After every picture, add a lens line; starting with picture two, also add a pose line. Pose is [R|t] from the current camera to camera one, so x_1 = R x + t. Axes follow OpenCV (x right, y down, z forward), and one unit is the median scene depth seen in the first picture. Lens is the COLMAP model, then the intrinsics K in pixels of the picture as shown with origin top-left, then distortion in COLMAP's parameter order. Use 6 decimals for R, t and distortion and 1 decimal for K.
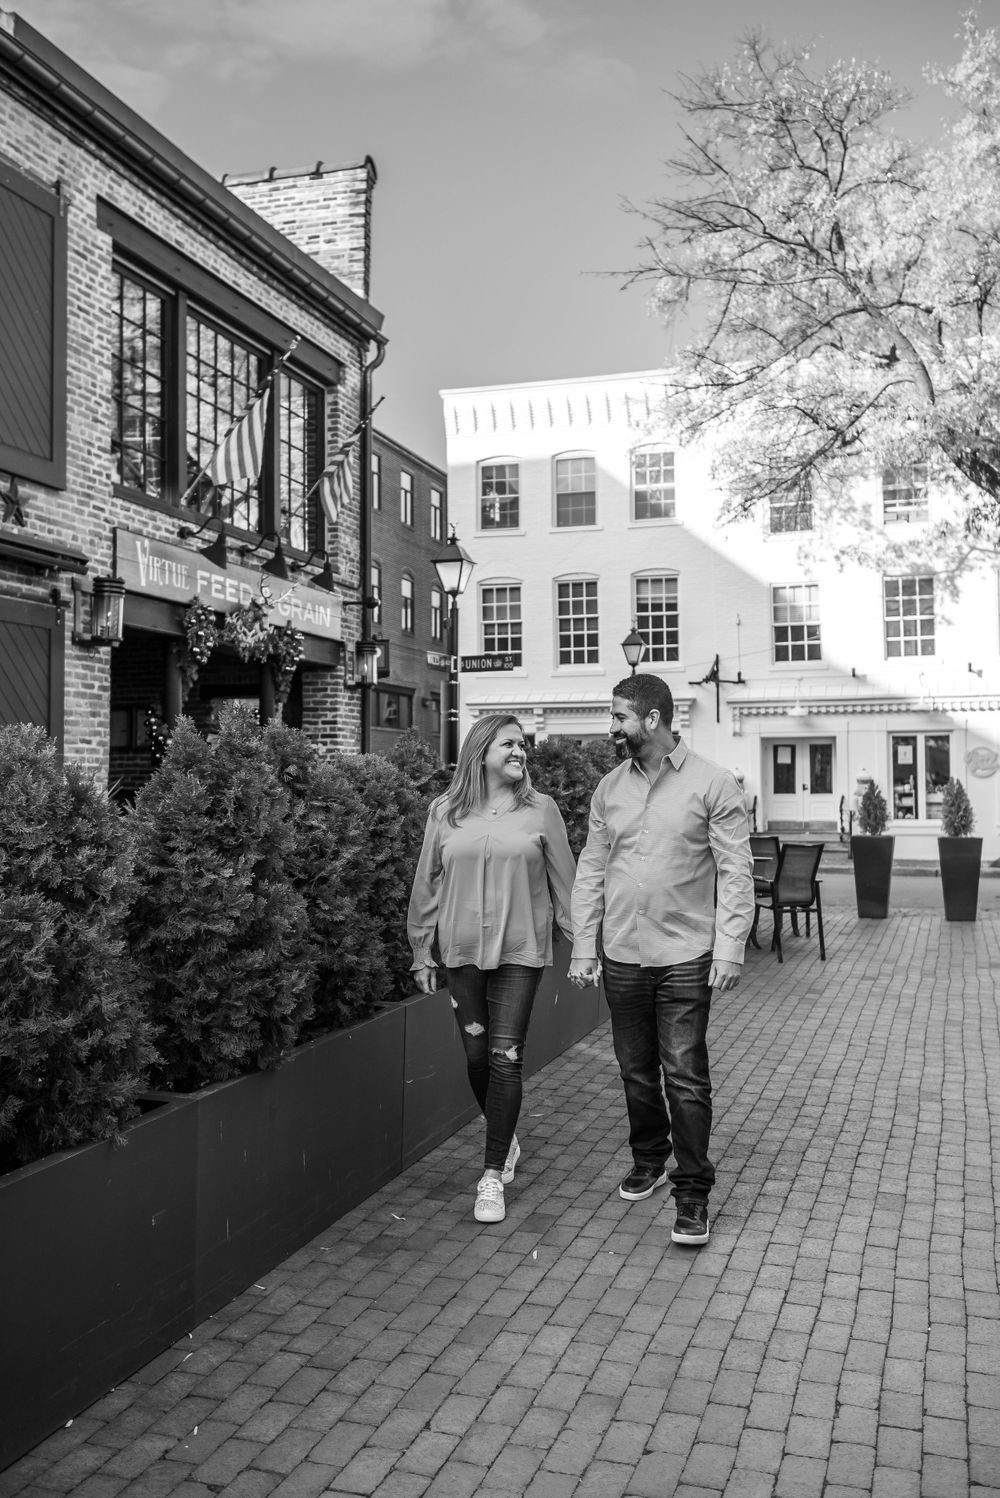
lens RADIAL K [[1589.7, 0, 483.0], [0, 1589.7, 745.8], [0, 0, 1]] dist [-0.000142, 0.007478]
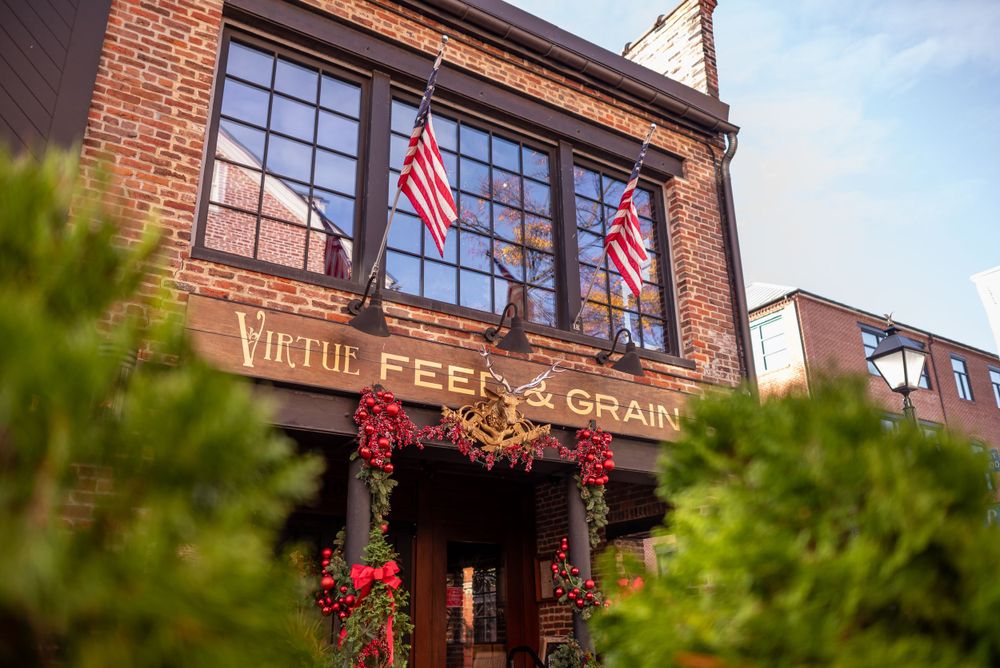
lens RADIAL K [[820.6, 0, 472.2], [0, 820.6, 327.4], [0, 0, 1]] dist [0.005410, 0.001551]
pose [[0.766599, -0.237958, -0.596407, 0.090453], [0.030775, 0.941349, -0.336027, 0.014555], [0.641388, 0.239244, 0.728961, 0.647502]]
